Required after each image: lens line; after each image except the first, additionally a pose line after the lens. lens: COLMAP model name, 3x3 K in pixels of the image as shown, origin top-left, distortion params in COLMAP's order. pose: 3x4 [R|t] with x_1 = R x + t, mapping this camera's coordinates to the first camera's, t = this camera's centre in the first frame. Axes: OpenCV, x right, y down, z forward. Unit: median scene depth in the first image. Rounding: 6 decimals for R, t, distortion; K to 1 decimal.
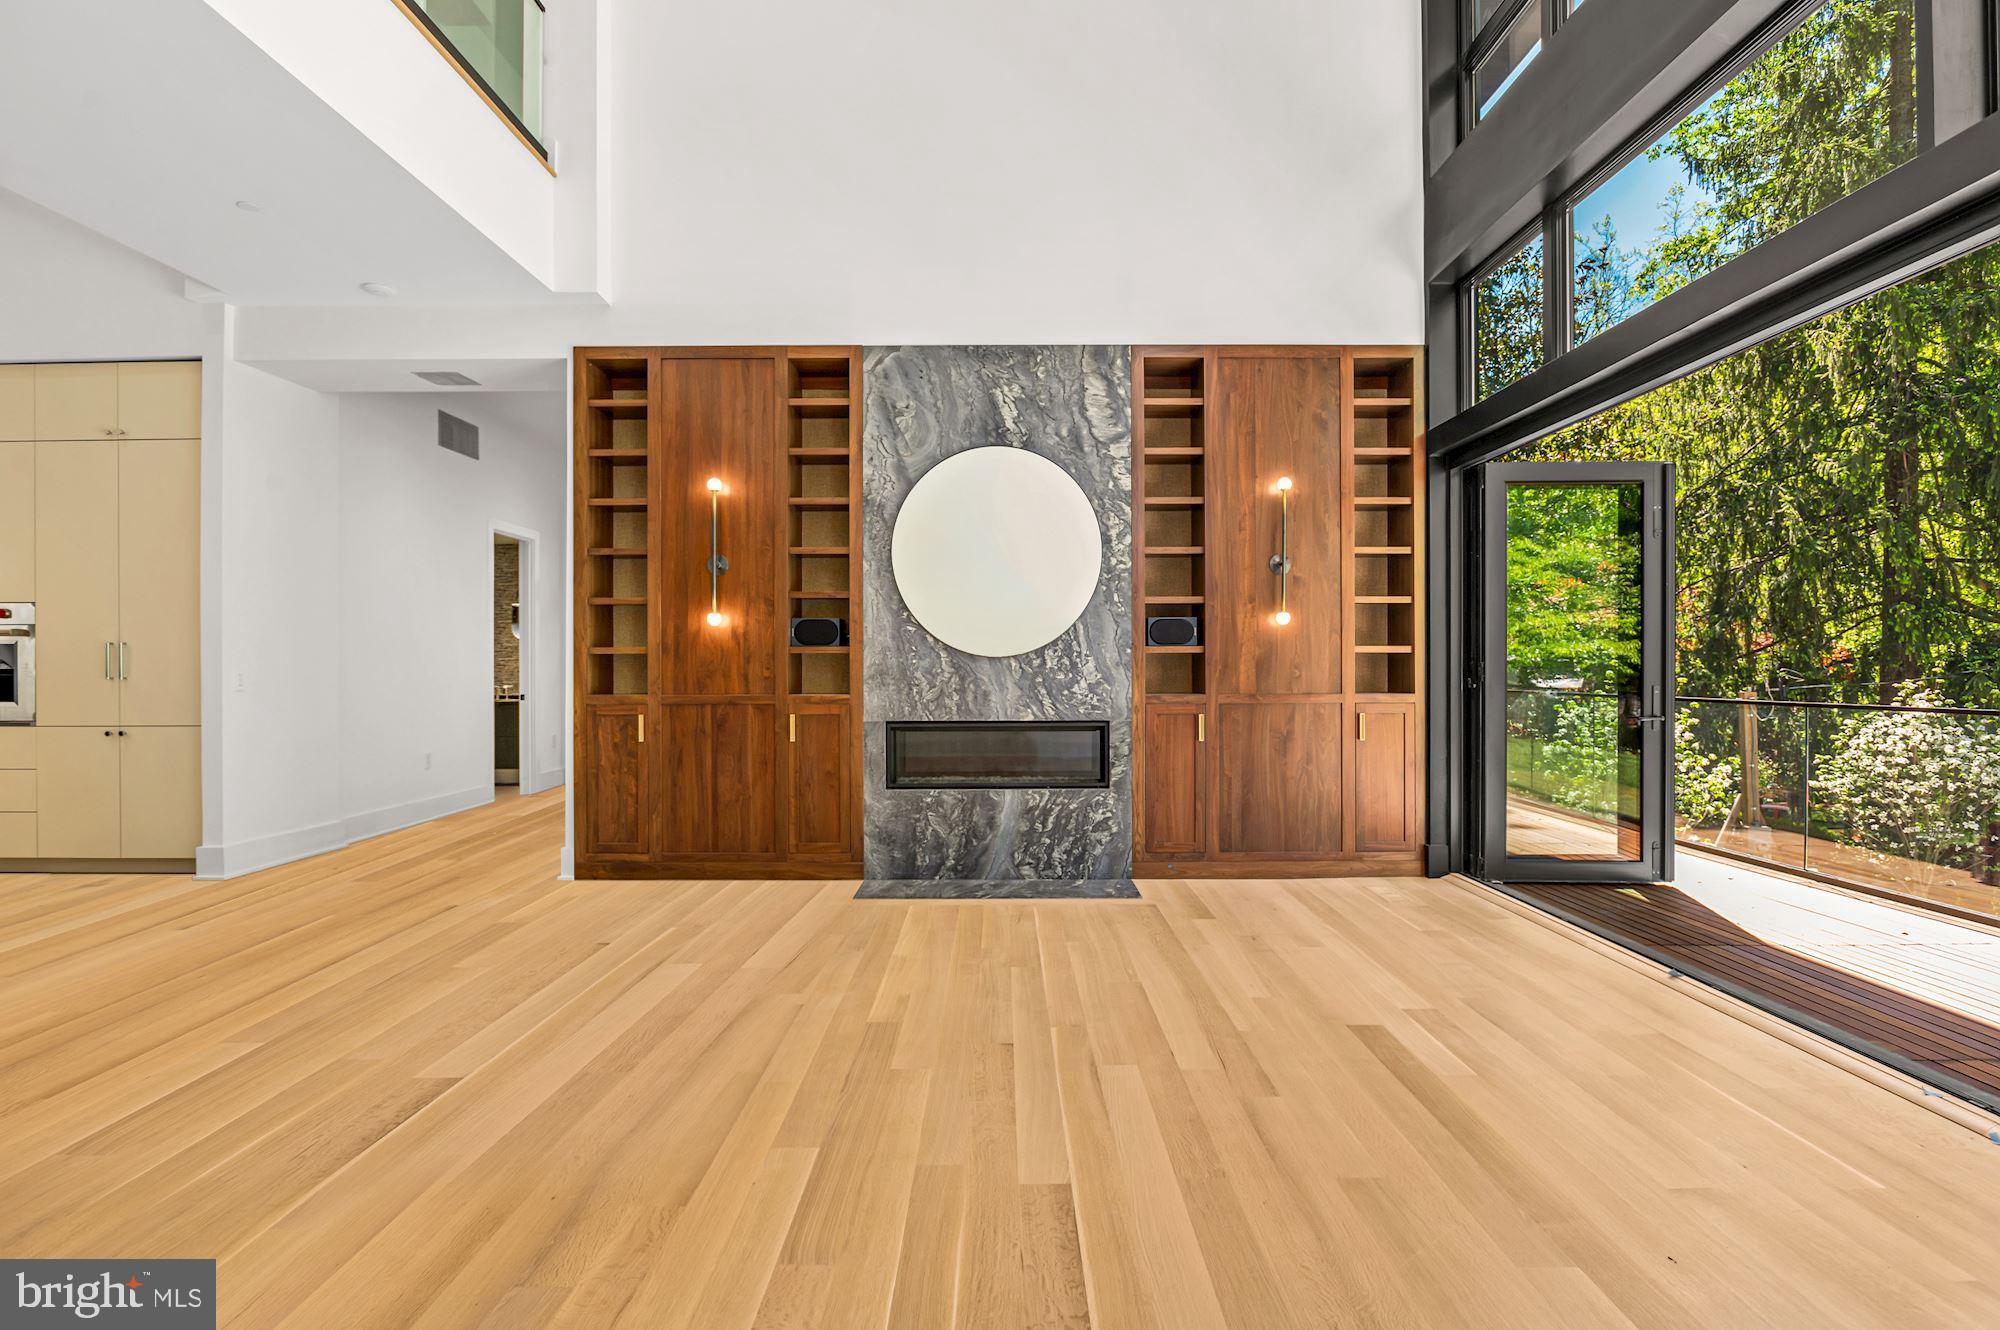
lens RADIAL K [[954.5, 0, 1010.2], [0, 954.5, 656.6], [0, 0, 1]] dist [-0.002599, -0.000524]
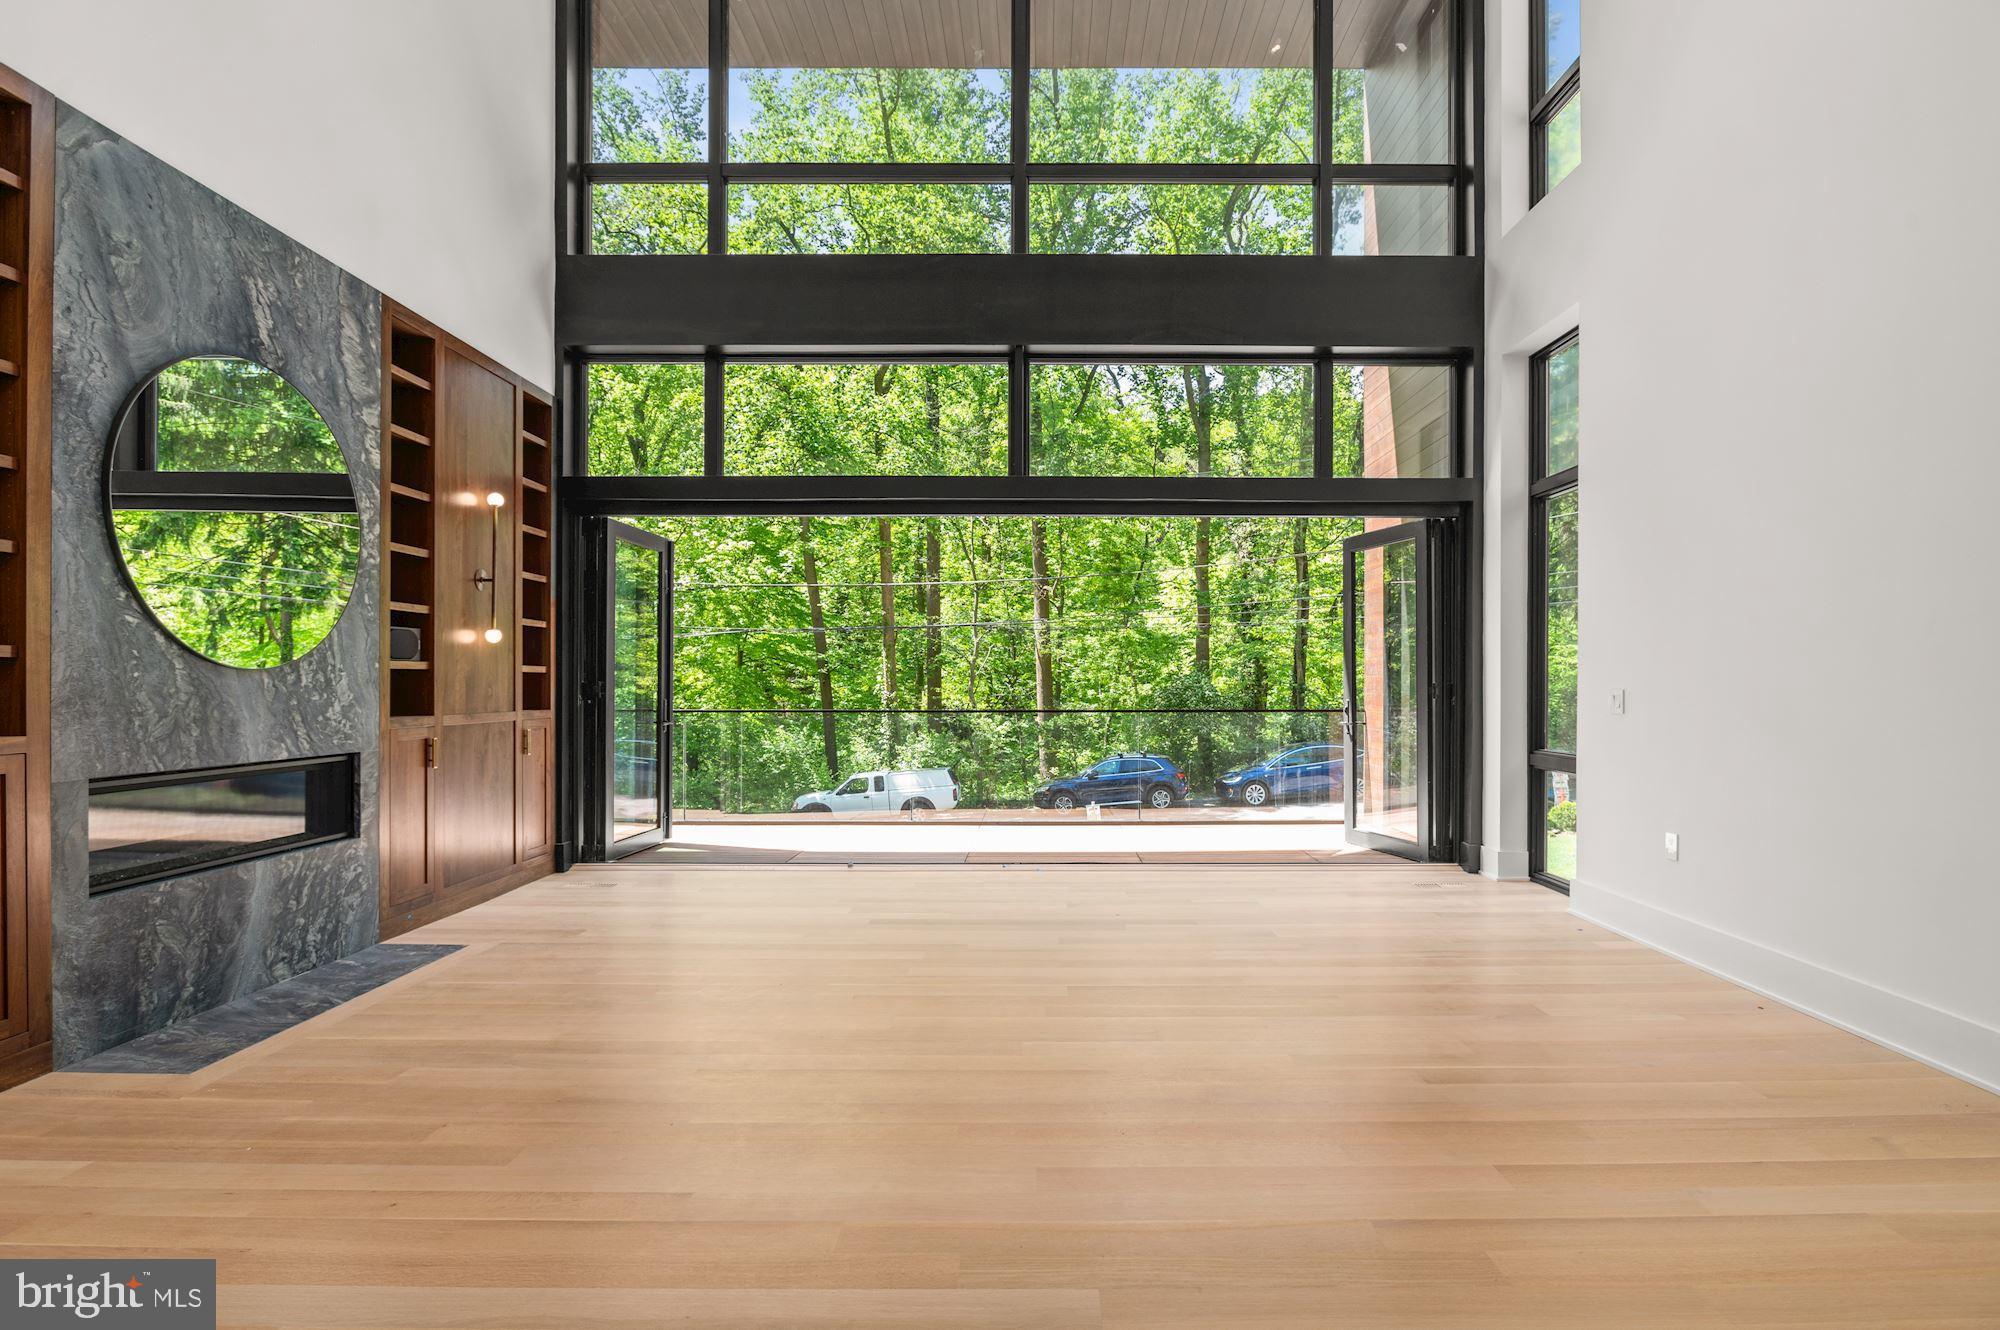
lens RADIAL K [[954.5, 0, 1011.4], [0, 954.5, 682.3], [0, 0, 1]] dist [-0.002599, -0.000524]
pose [[0.043212, 0.005912, 0.999048, -0.671688], [-0.008353, 0.999950, -0.005556, 0.008557], [-0.999031, -0.008105, 0.043259, 0.423625]]
